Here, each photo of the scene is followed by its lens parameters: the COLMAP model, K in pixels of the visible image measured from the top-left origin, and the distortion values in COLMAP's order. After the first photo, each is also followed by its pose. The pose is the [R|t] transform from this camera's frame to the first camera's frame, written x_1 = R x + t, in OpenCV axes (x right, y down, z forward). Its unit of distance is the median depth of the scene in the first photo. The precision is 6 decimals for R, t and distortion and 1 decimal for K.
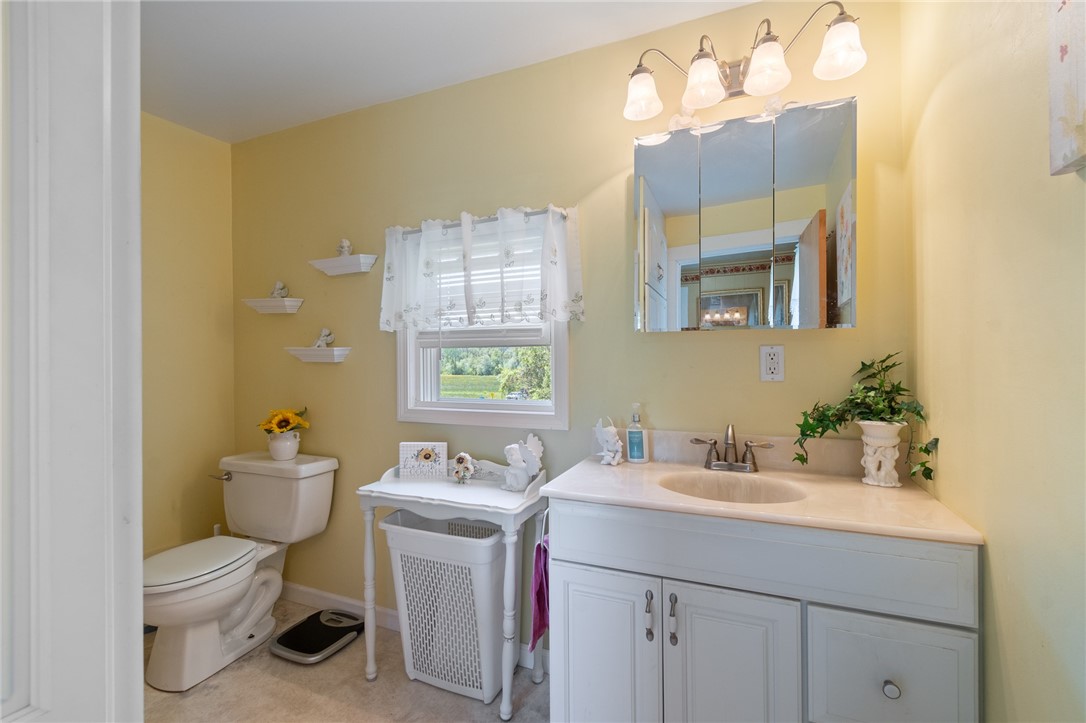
lens RADIAL K [[480.2, 0, 543.0], [0, 480.2, 361.5], [0, 0, 1]] dist [0.000026, -0.000506]
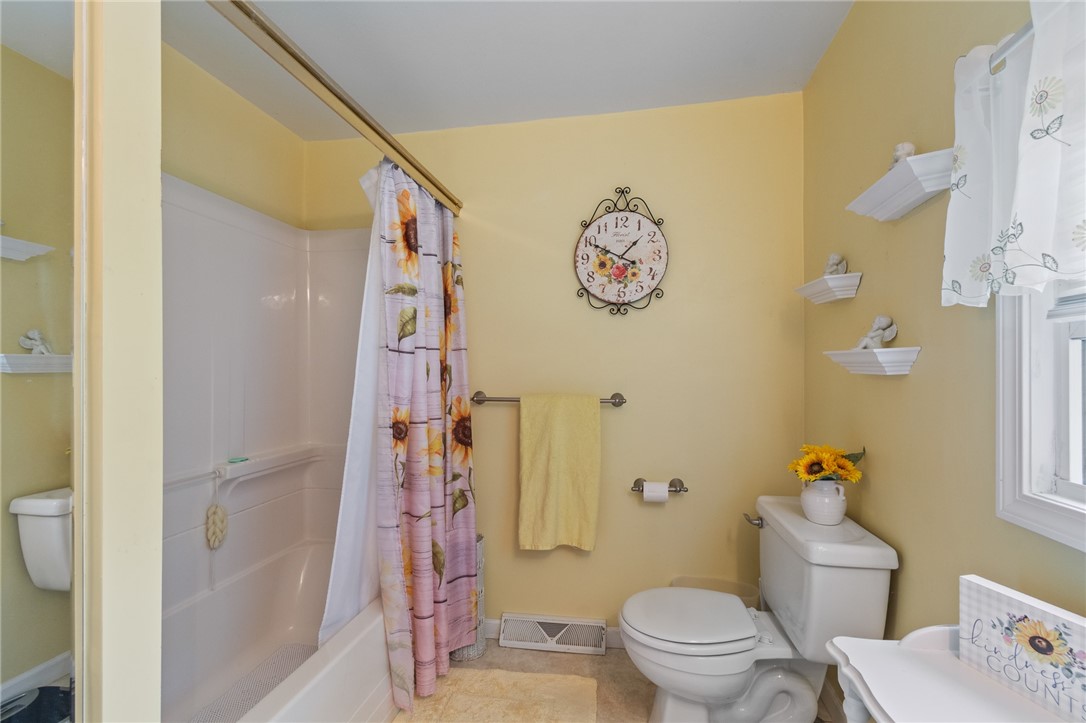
lens RADIAL K [[487.5, 0, 543.6], [0, 487.5, 371.3], [0, 0, 1]] dist [0.000360, 0.000148]
pose [[0.219137, 0.006959, -0.975669, 0.026247], [-0.004308, 0.999972, 0.006164, -0.004656], [0.975685, 0.002853, 0.219161, 0.506894]]
